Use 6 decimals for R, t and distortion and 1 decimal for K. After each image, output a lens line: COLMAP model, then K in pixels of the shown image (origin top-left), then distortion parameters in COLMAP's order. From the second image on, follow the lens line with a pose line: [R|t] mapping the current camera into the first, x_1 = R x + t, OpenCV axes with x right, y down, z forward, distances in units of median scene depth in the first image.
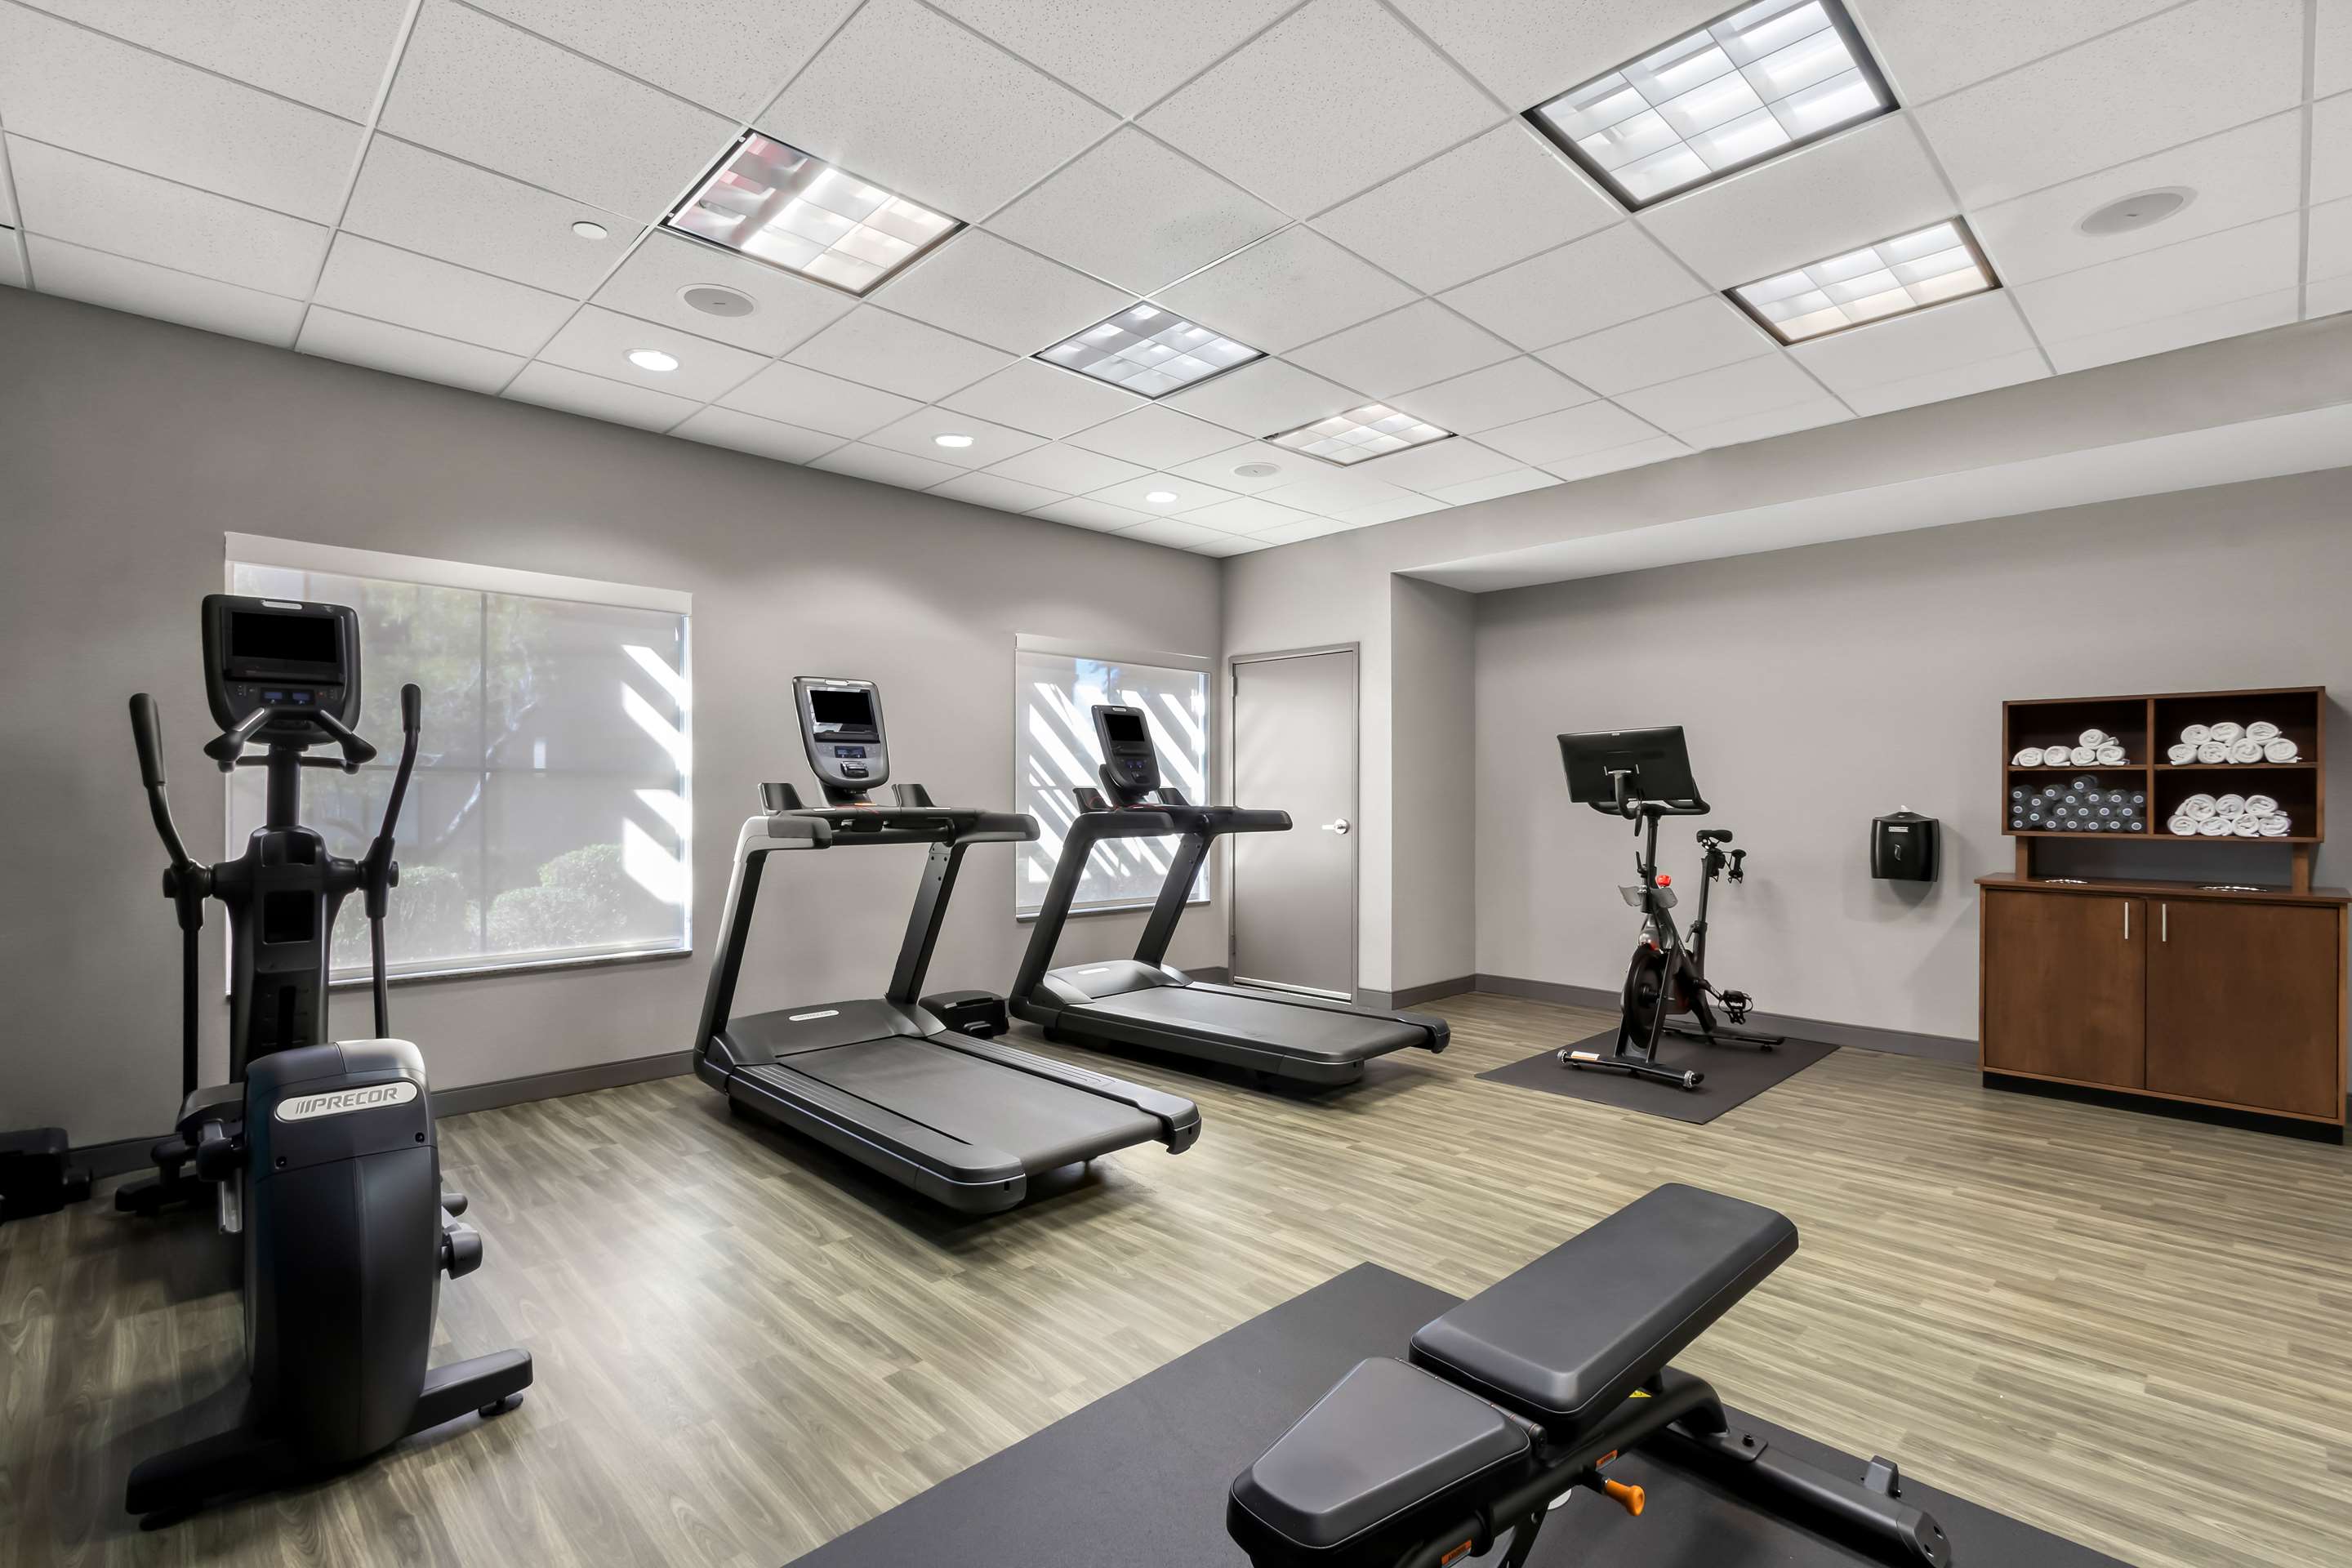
lens RADIAL K [[1073.8, 0, 1171.2], [0, 1073.8, 791.7], [0, 0, 1]] dist [0.019360, -0.001077]
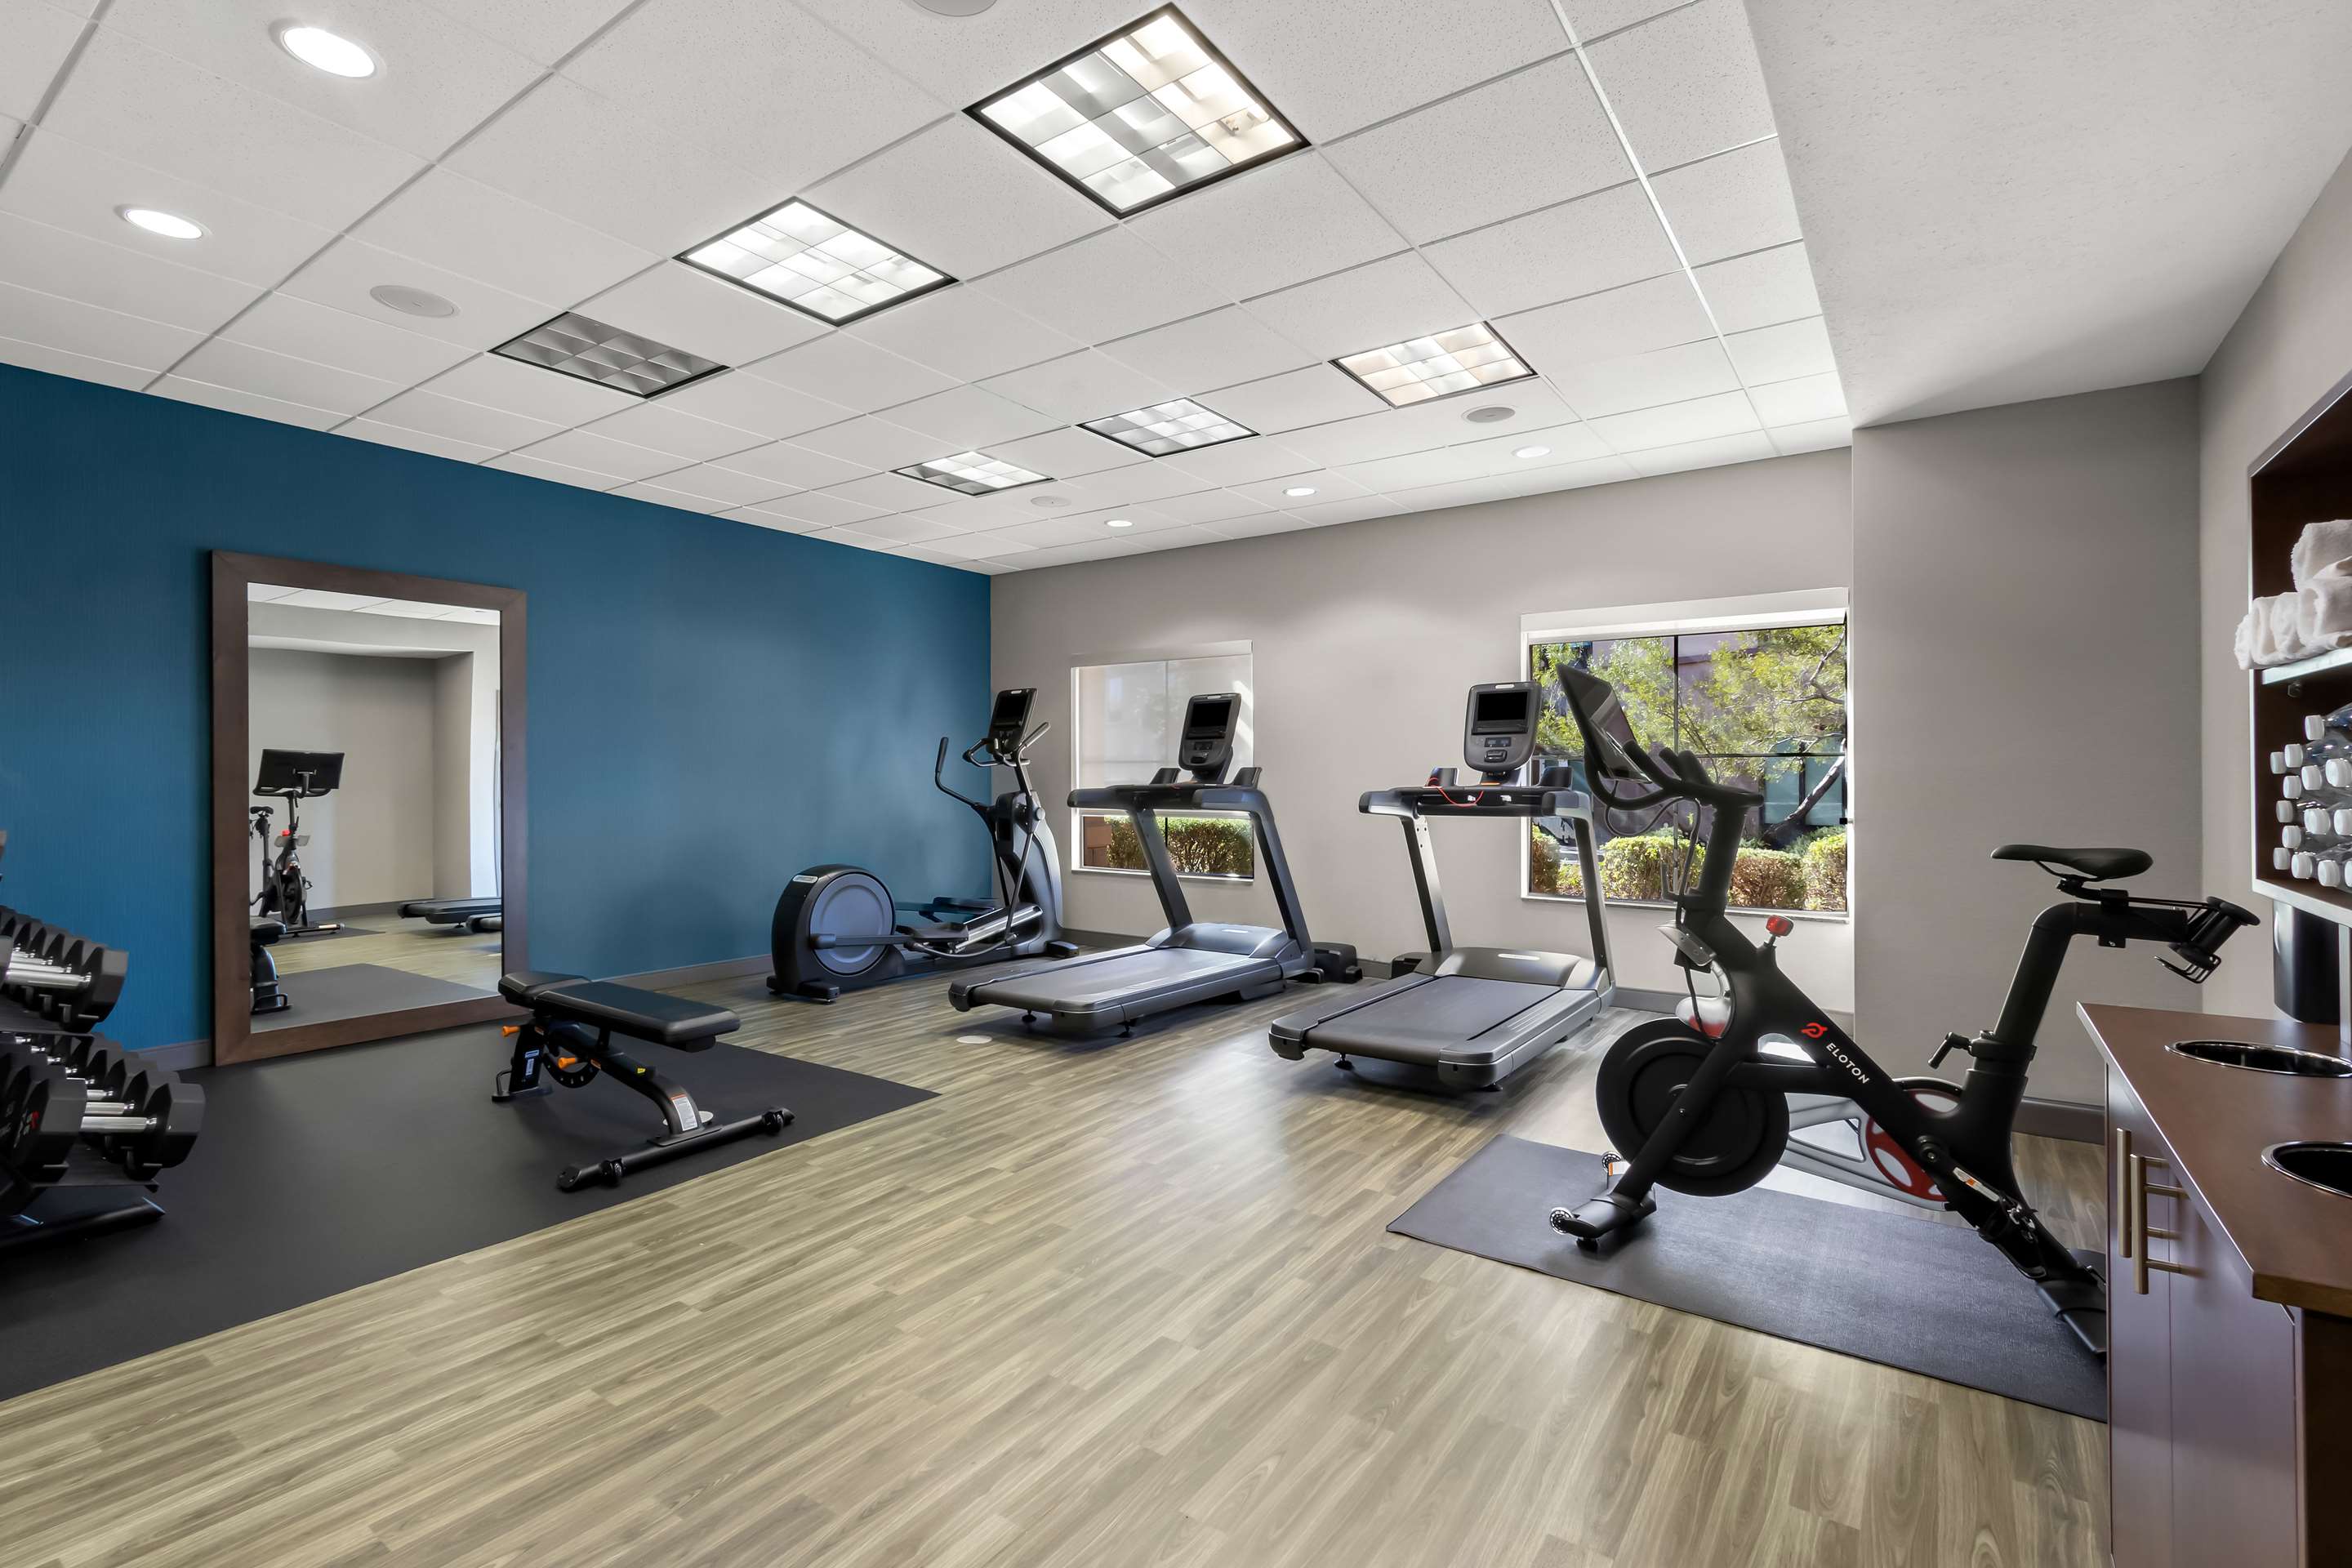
lens RADIAL K [[1073.8, 0, 1167.5], [0, 1073.8, 778.1], [0, 0, 1]] dist [0.019360, -0.001077]
pose [[0.172310, -0.002066, -0.985041, 1.485166], [0.006014, 0.999981, -0.001045, 0.010063], [0.985024, -0.005744, 0.172319, 0.934622]]
